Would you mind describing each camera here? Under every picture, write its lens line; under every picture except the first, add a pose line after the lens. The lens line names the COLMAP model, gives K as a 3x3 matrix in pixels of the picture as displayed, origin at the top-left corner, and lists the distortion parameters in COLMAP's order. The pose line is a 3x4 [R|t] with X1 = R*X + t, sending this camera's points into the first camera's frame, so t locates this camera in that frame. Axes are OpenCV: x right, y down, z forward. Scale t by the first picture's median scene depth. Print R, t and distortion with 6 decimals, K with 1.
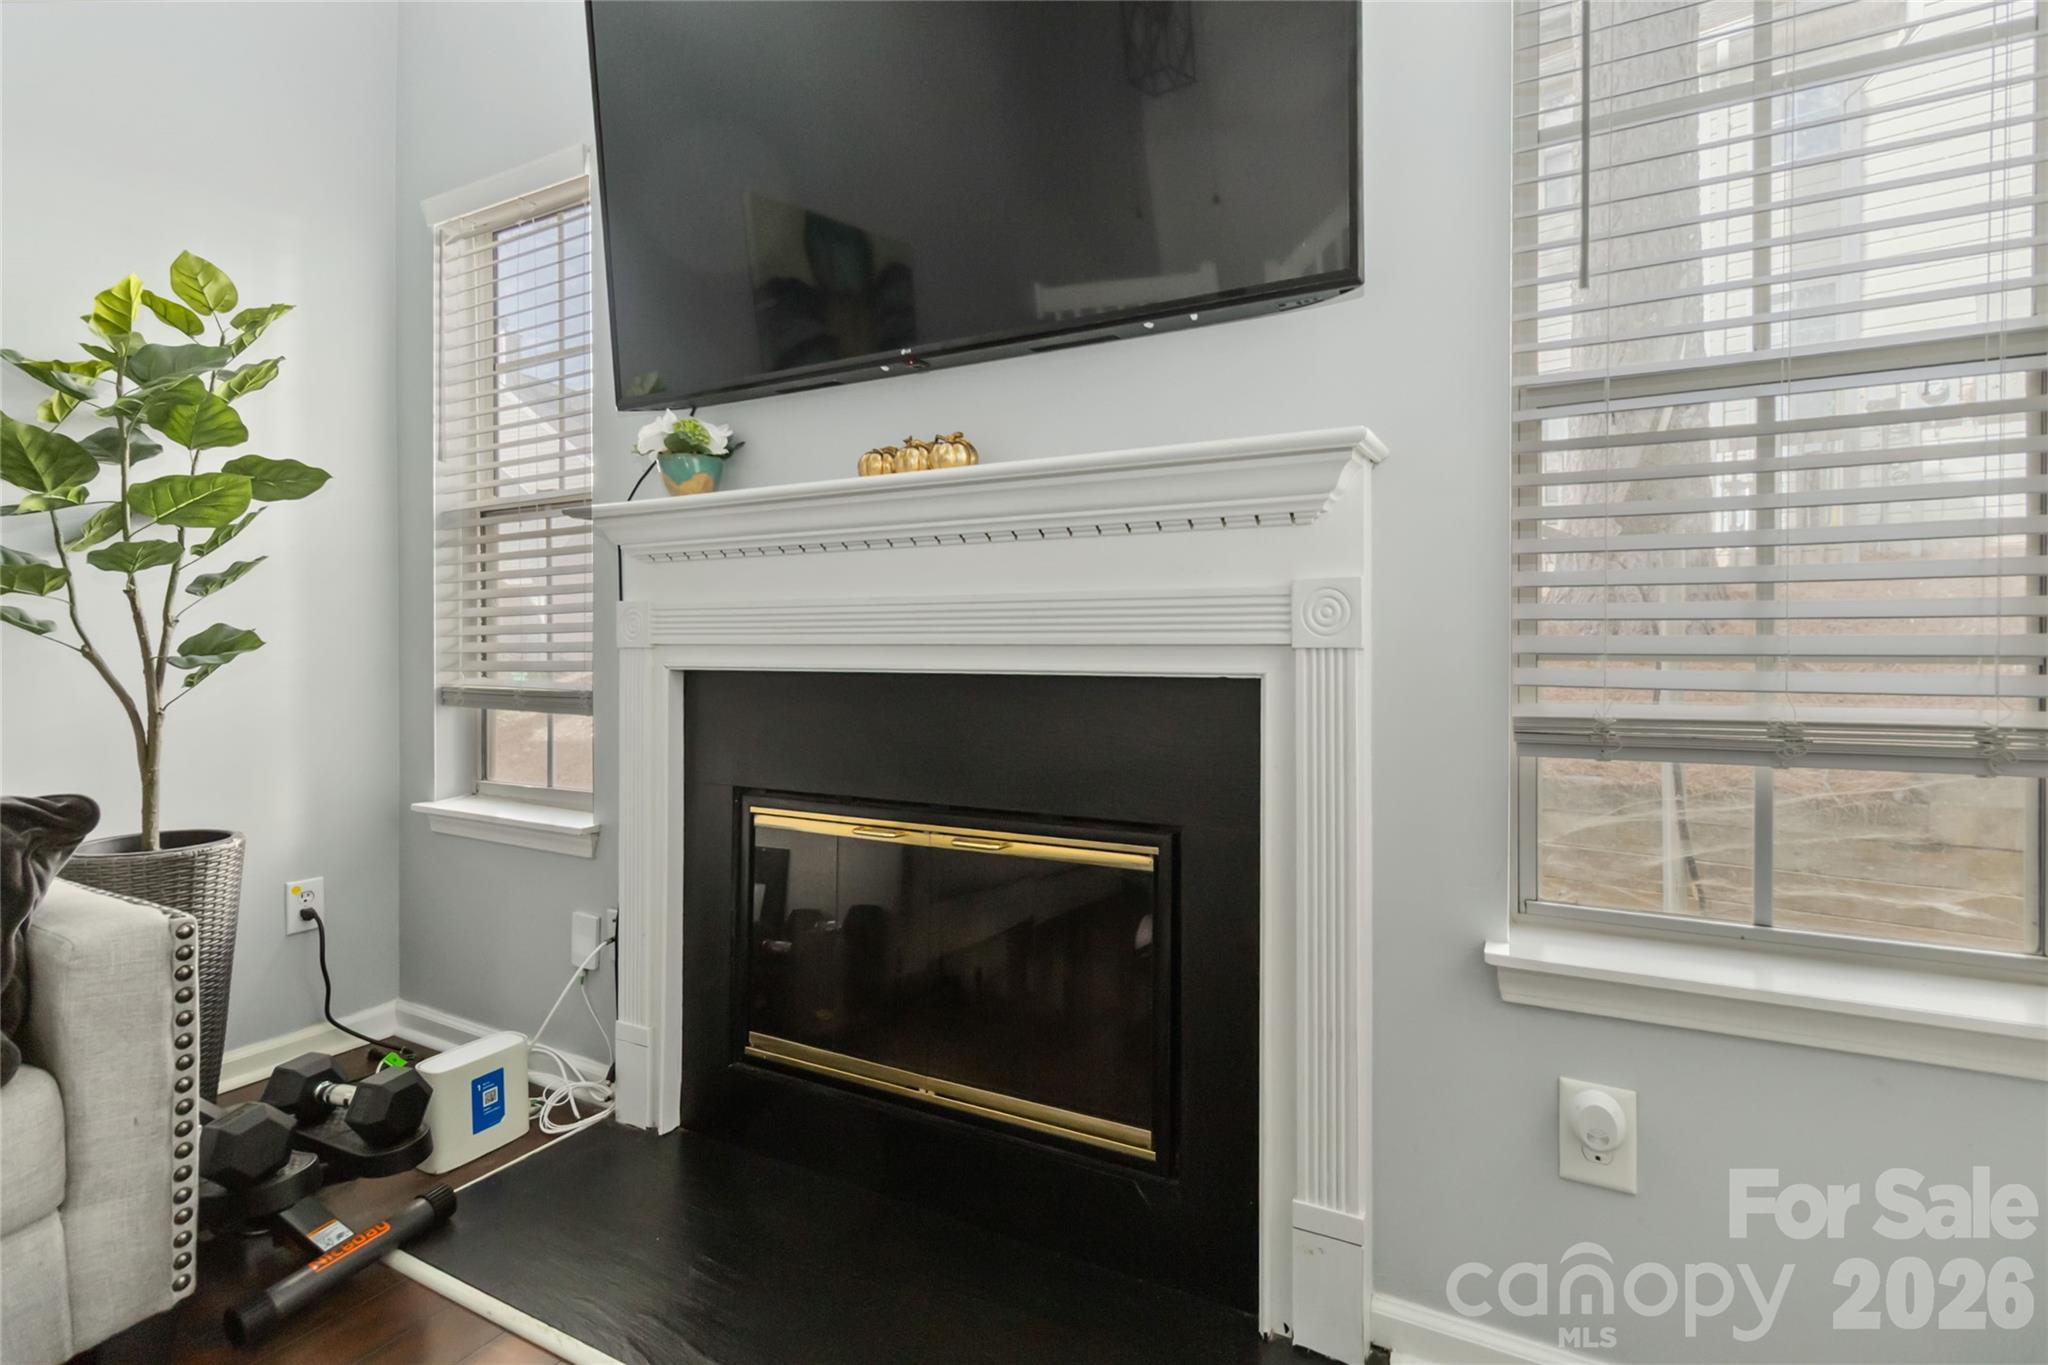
lens RADIAL K [[950.8, 0, 1027.9], [0, 950.8, 646.5], [0, 0, 1]] dist [-0.000683, 0.000915]
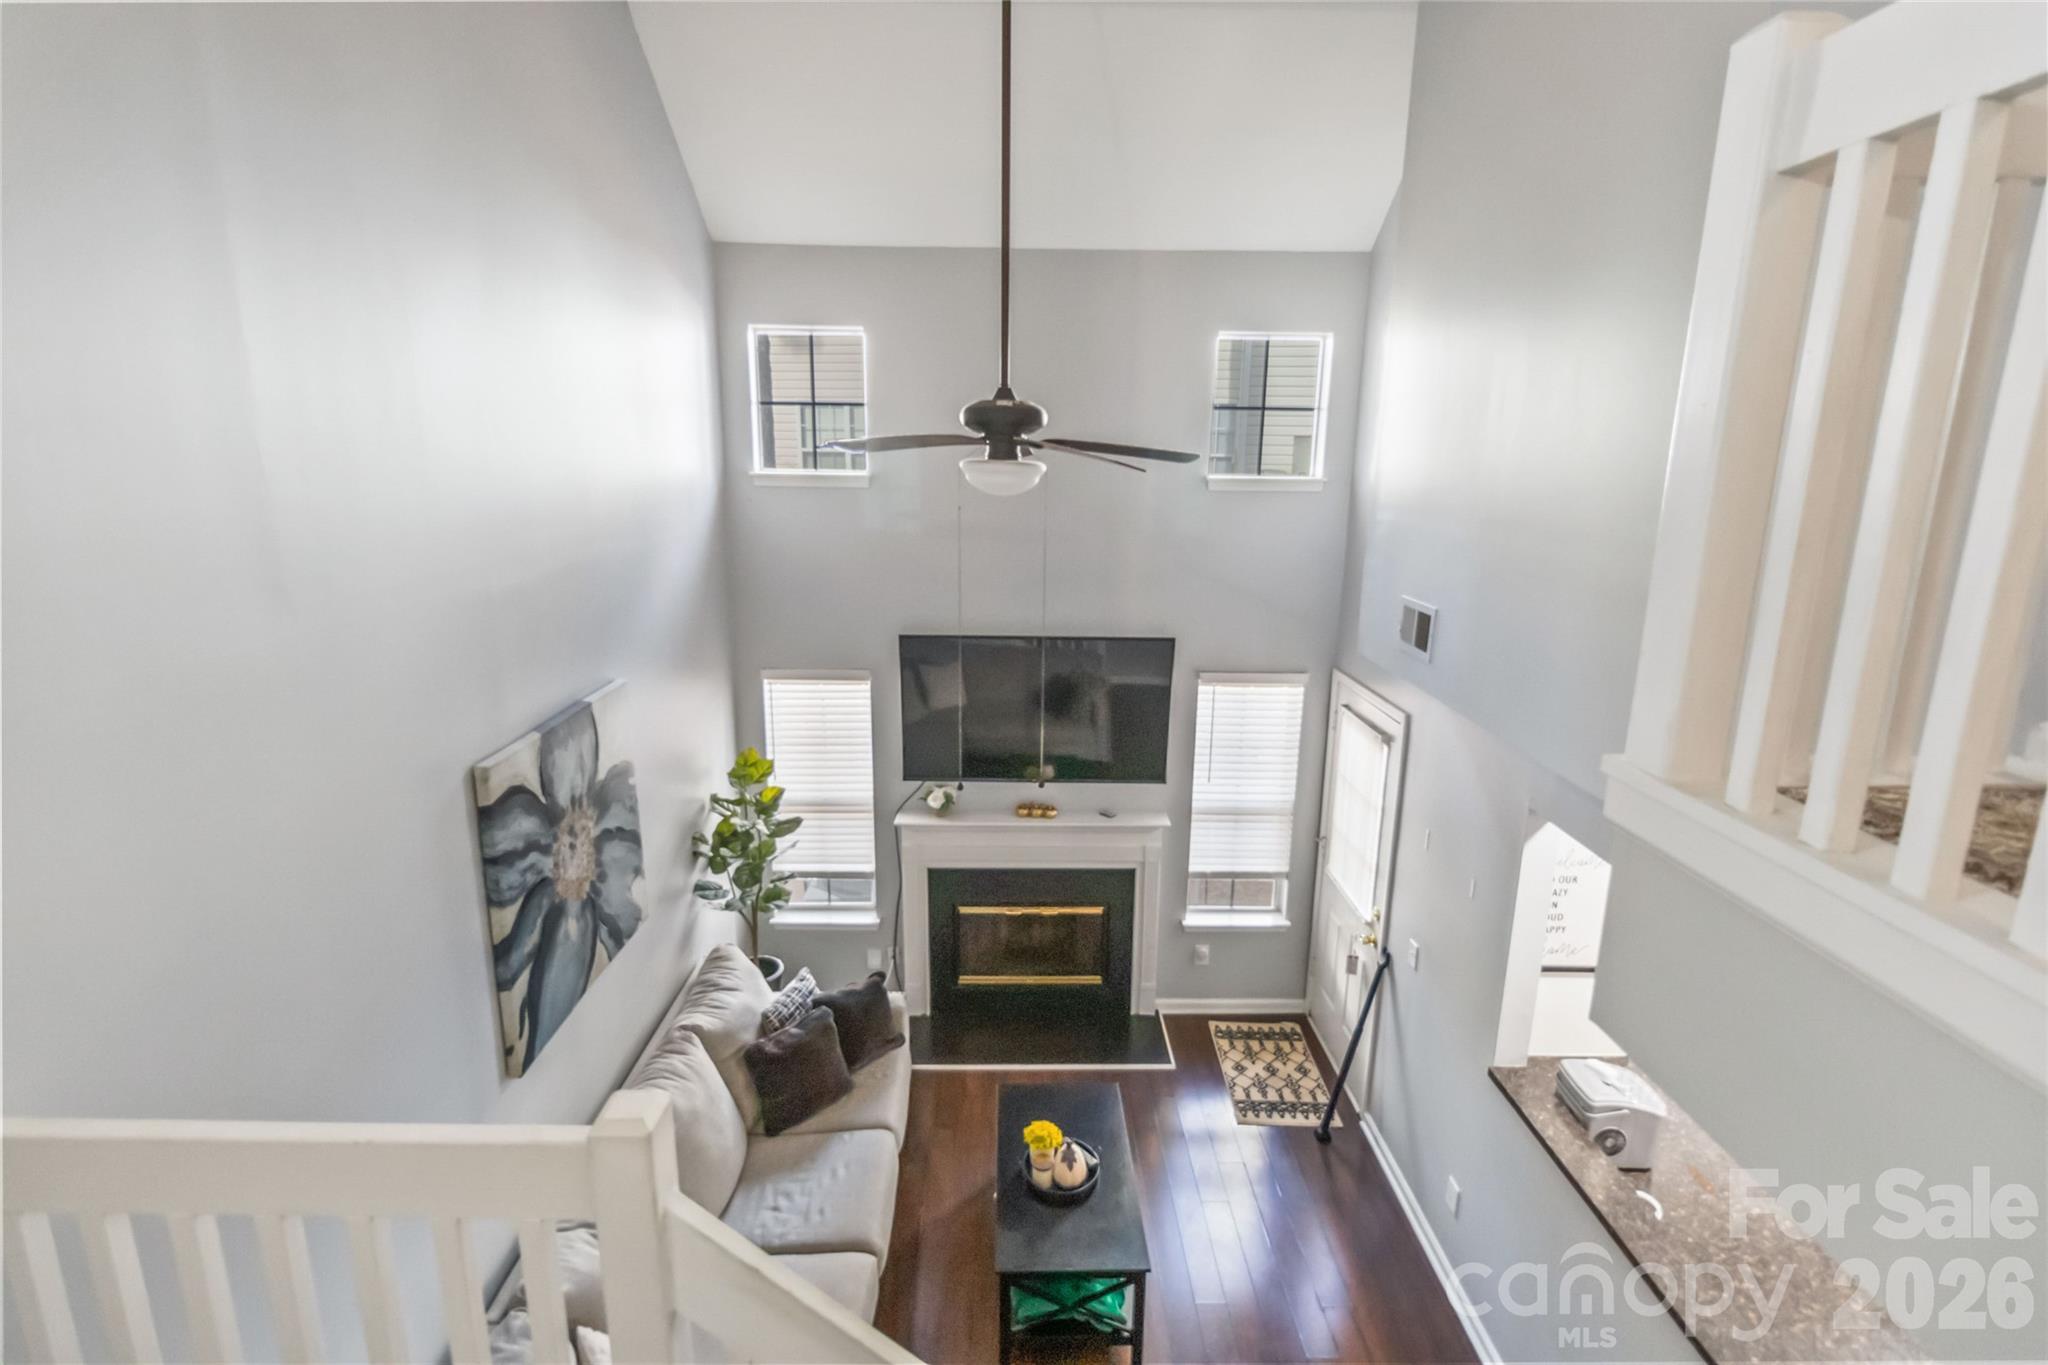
lens RADIAL K [[950.8, 0, 1027.9], [0, 950.8, 646.5], [0, 0, 1]] dist [-0.000683, 0.000915]
pose [[0.879189, -0.089965, 0.467902, -1.761657], [-0.013072, 0.977089, 0.212431, -1.562075], [-0.476293, -0.192884, 0.857870, -1.840629]]
